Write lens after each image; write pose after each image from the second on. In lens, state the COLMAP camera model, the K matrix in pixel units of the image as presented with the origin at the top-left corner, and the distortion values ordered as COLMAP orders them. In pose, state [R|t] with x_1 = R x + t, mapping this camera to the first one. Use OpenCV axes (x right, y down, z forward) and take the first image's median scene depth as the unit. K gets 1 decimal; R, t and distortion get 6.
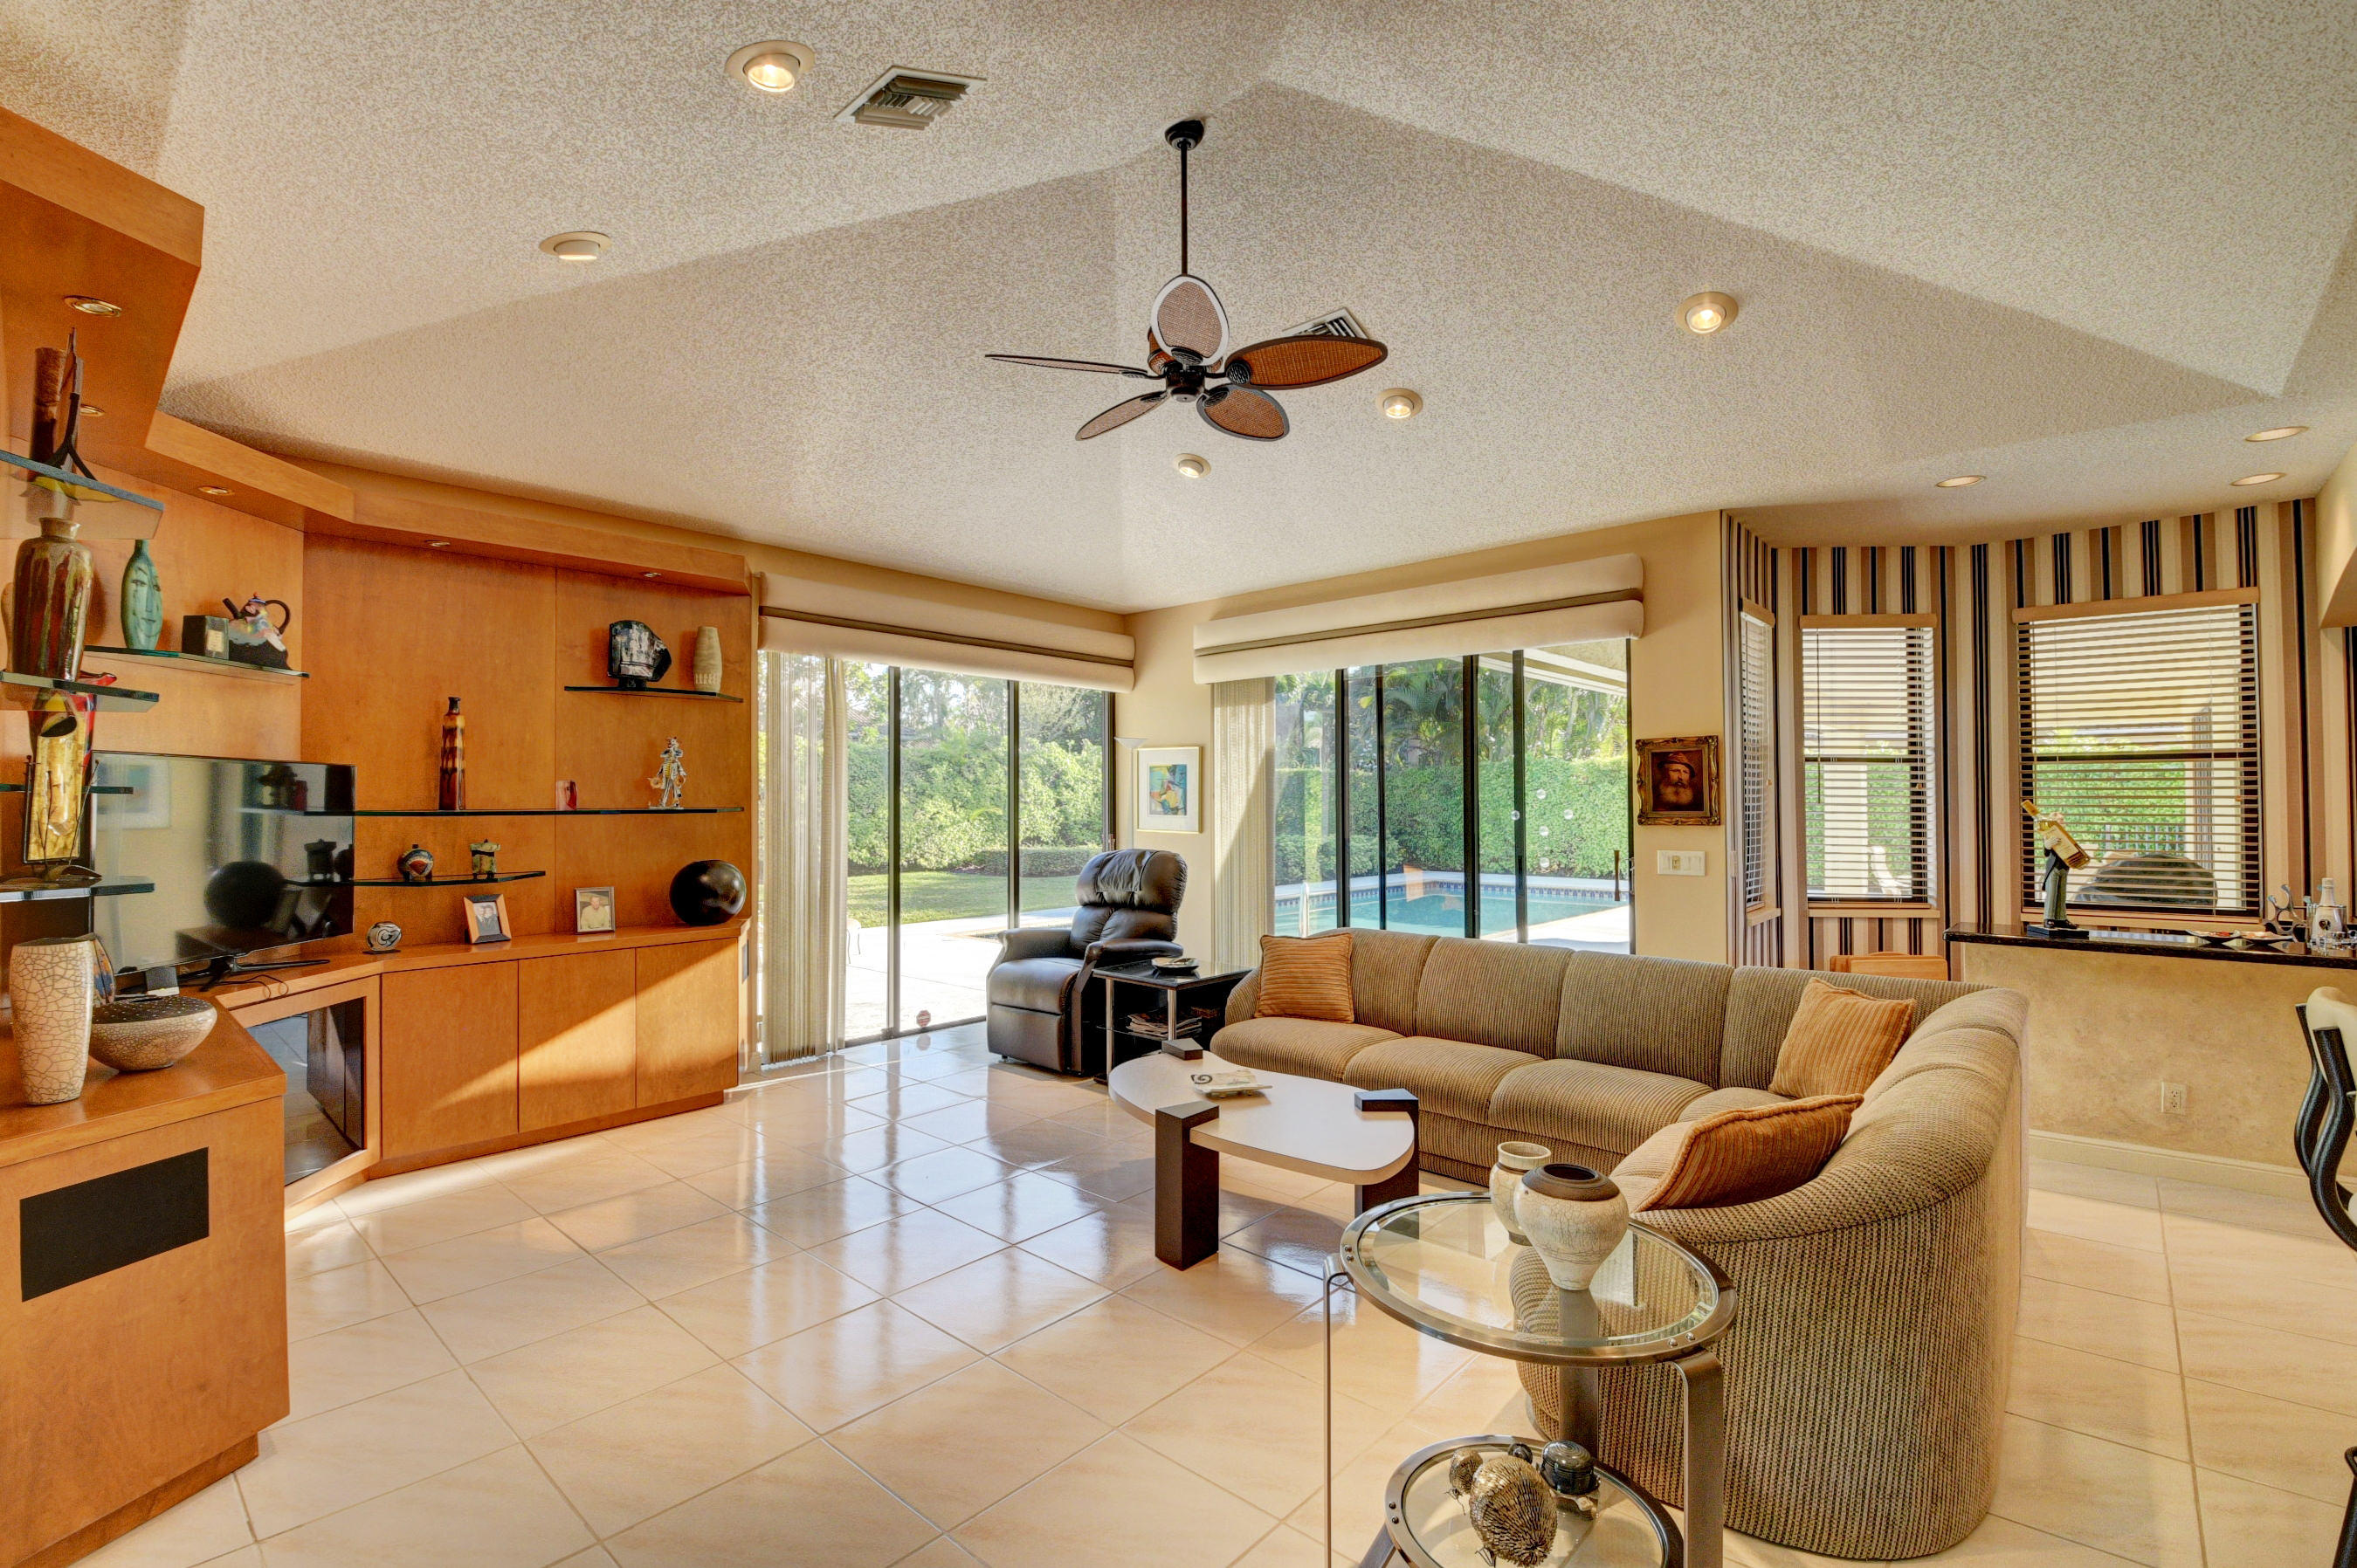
lens RADIAL K [[1038.0, 0, 1168.7], [0, 1038.0, 796.2], [0, 0, 1]] dist [-0.000216, -0.015938]
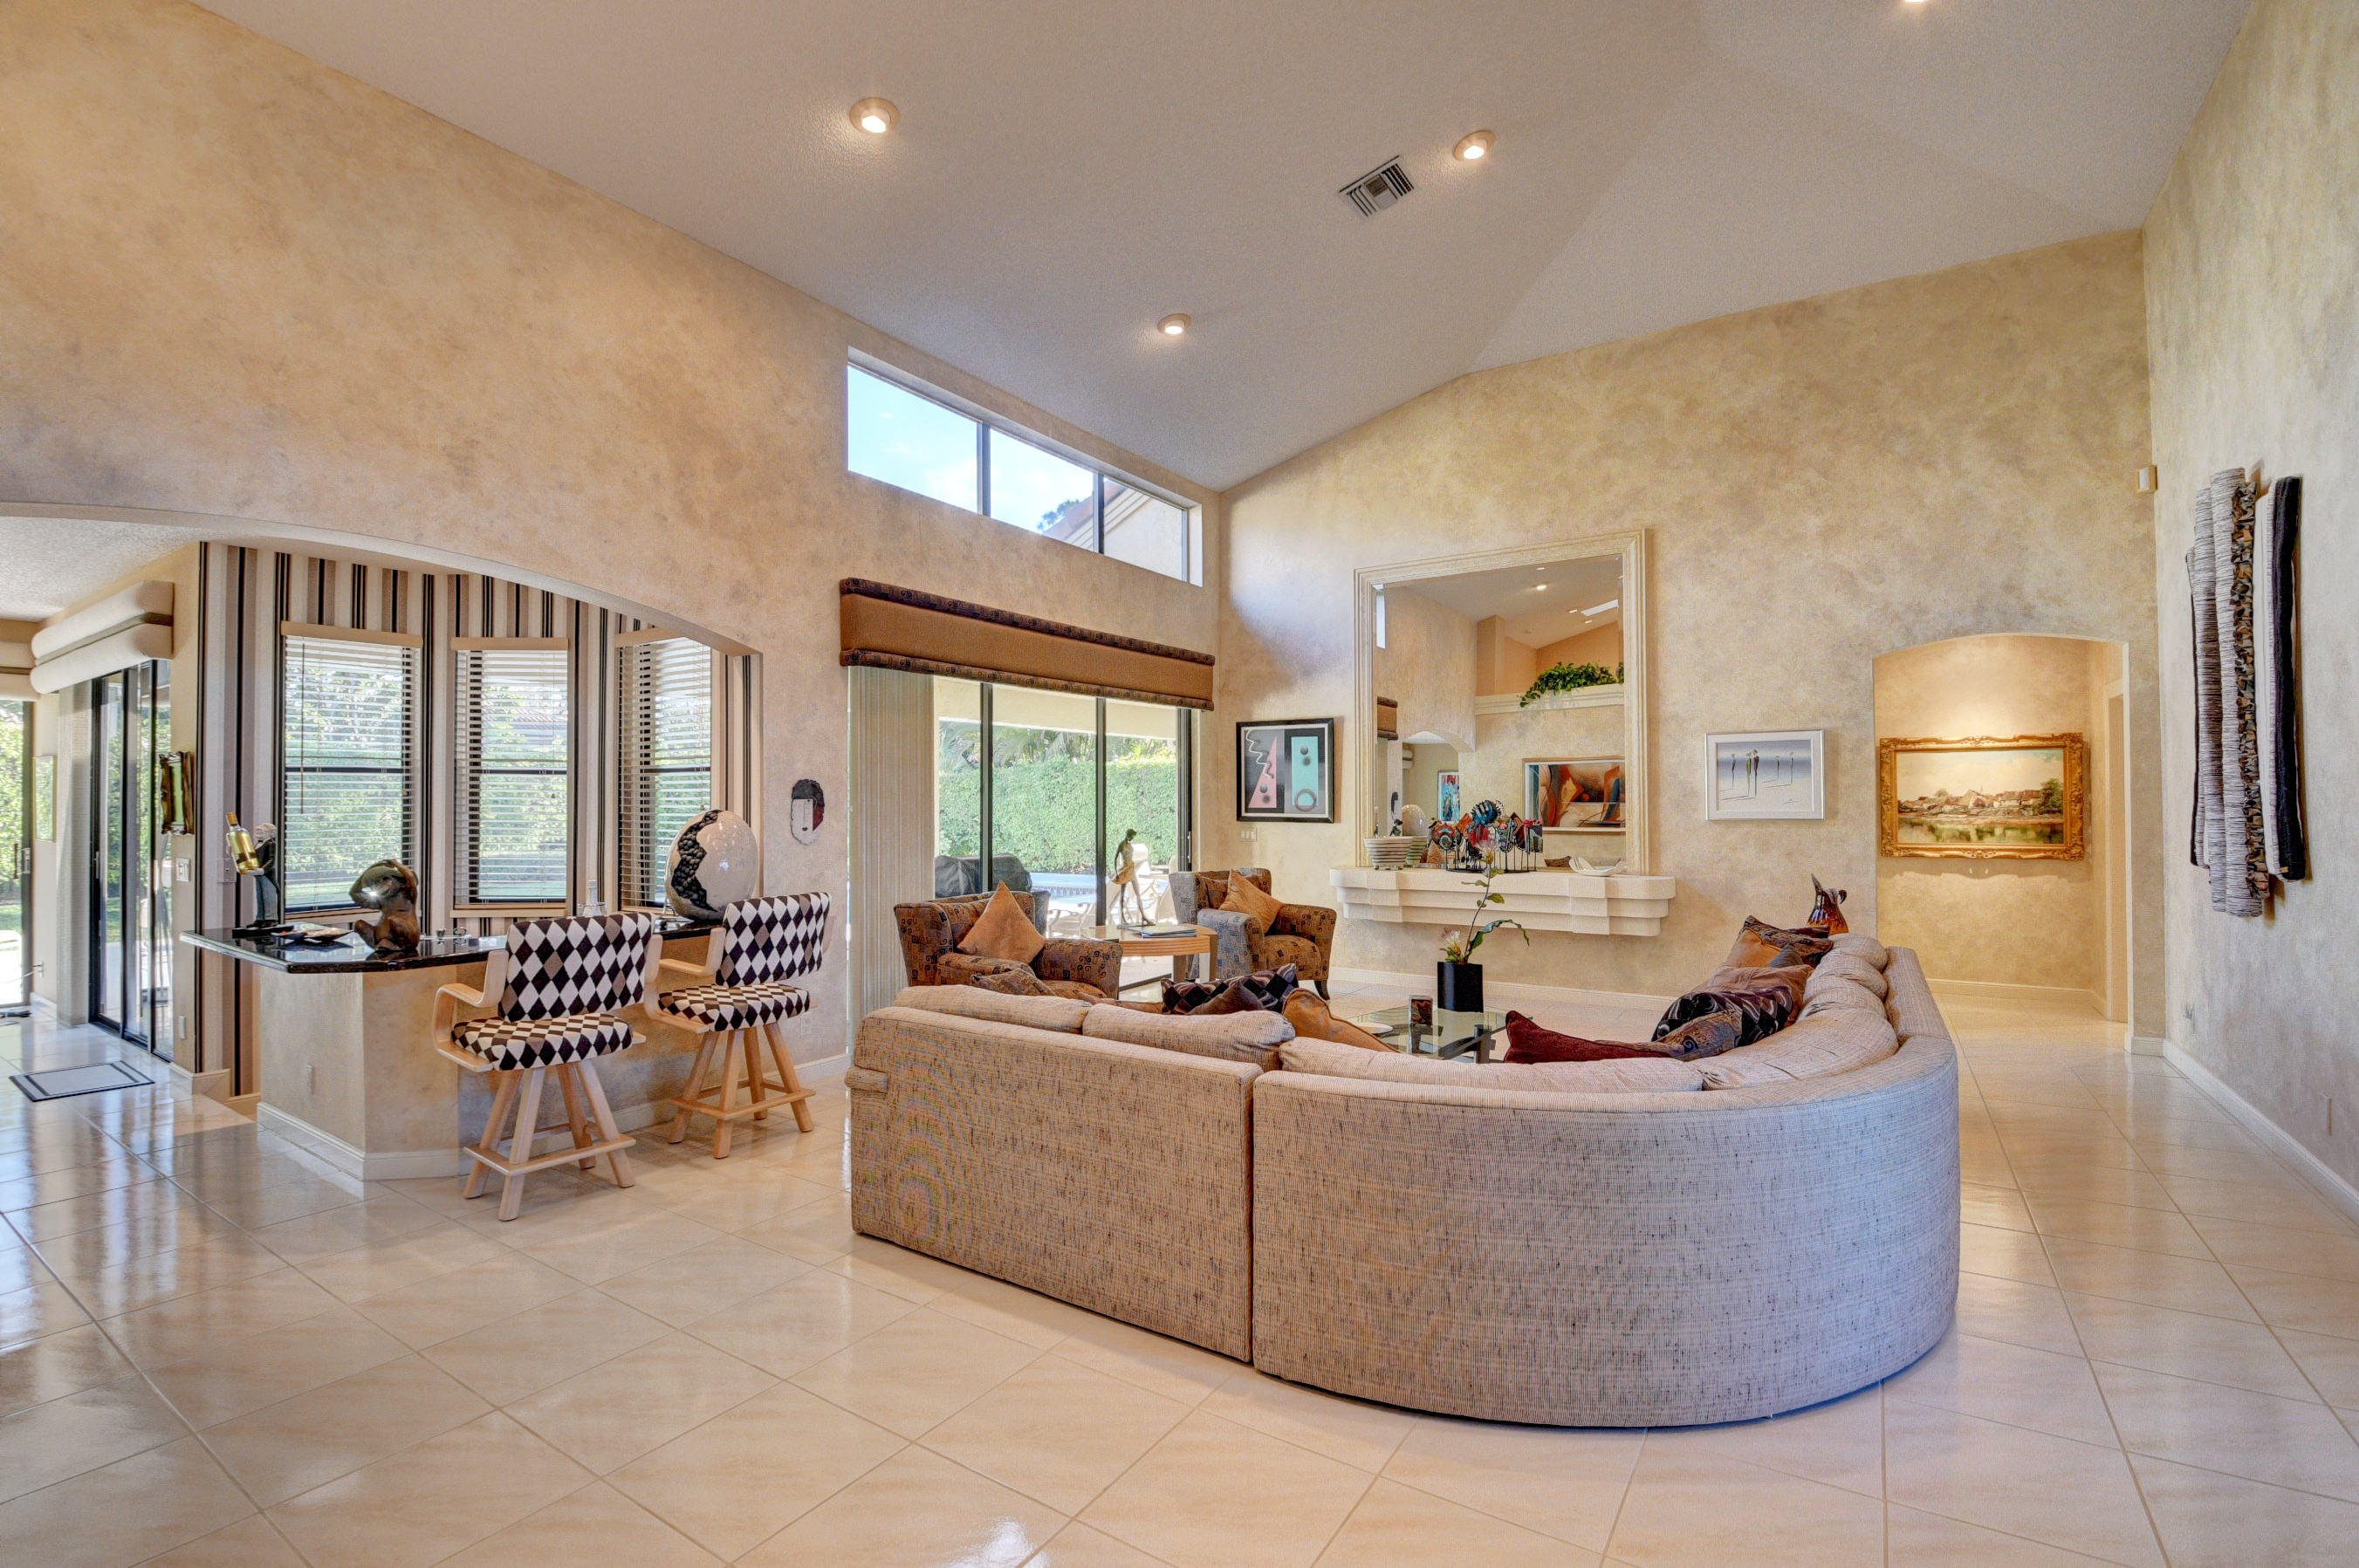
lens RADIAL K [[1038.9, 0, 1184.0], [0, 1038.9, 783.6], [0, 0, 1]] dist [-0.000216, -0.015938]
pose [[0.985959, -0.001711, 0.166977, 1.225888], [0.003423, 0.999944, -0.009965, -0.008650], [-0.166950, 0.010396, 0.985911, -0.202311]]
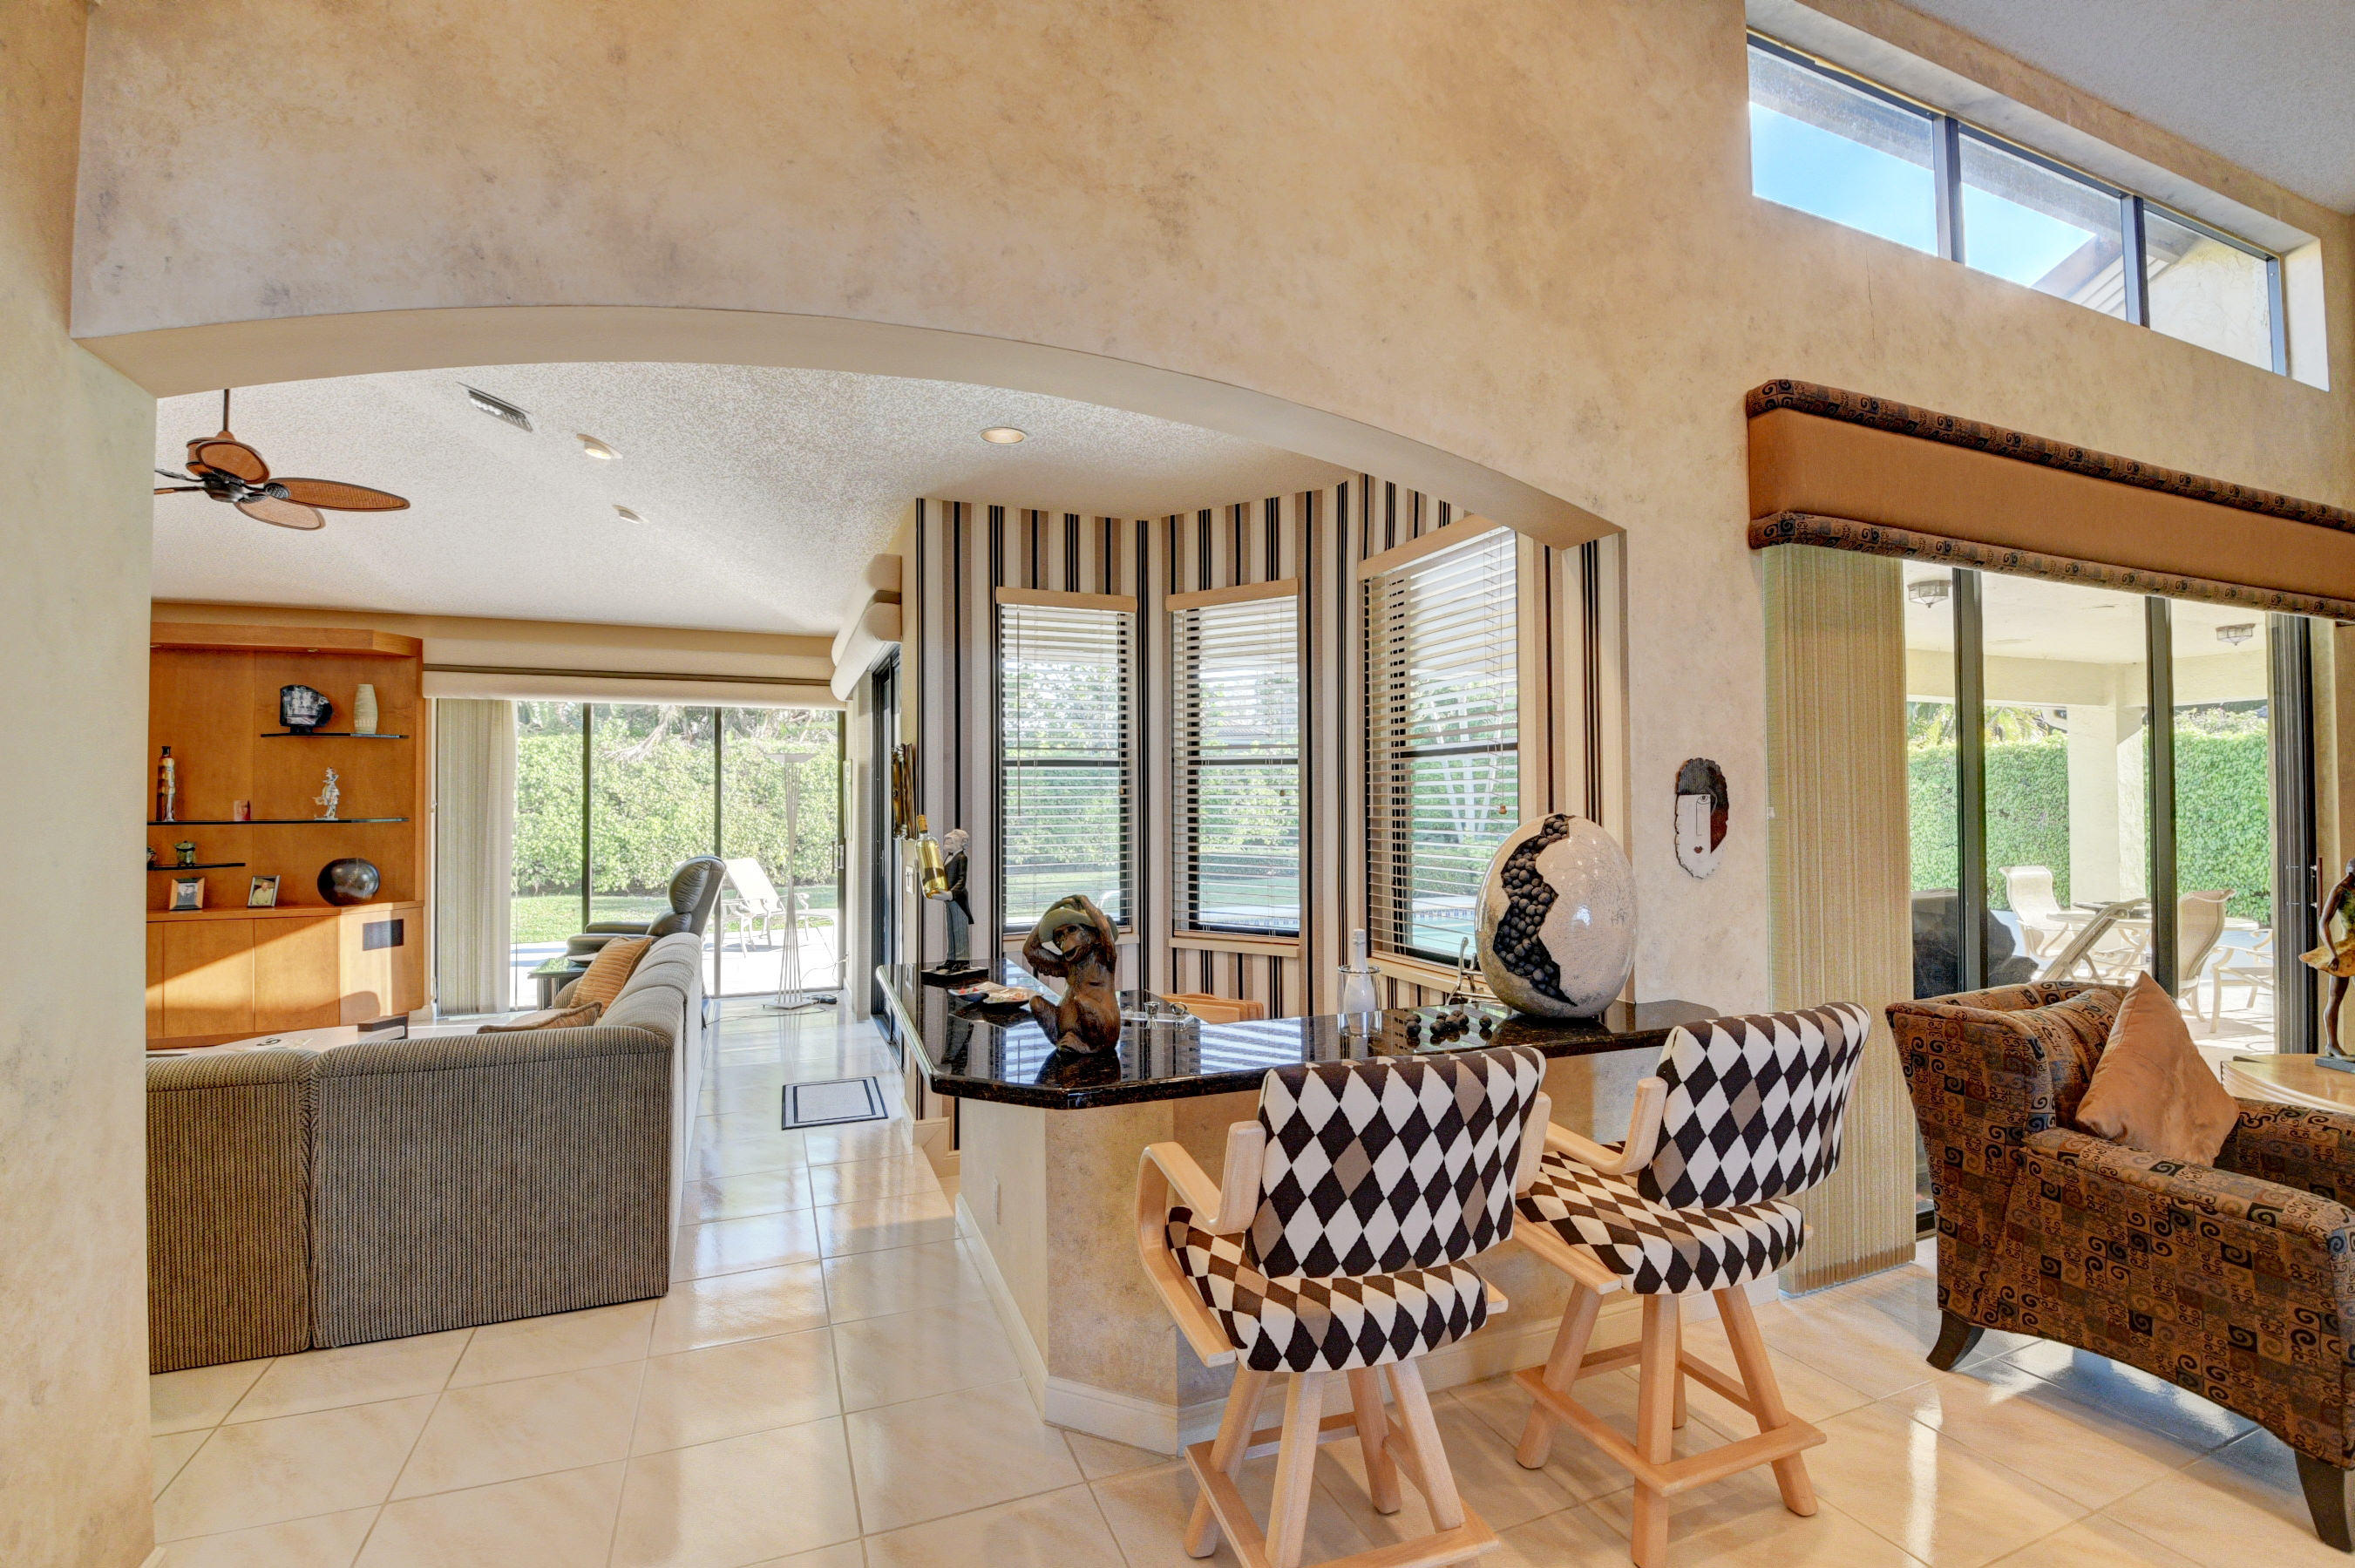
lens RADIAL K [[1037.2, 0, 1176.5], [0, 1037.2, 788.6], [0, 0, 1]] dist [-0.000216, -0.015938]
pose [[0.902103, -0.012001, -0.431353, 1.021497], [0.008562, 0.999914, -0.009914, -0.005161], [0.431435, 0.005250, 0.902129, 0.233398]]
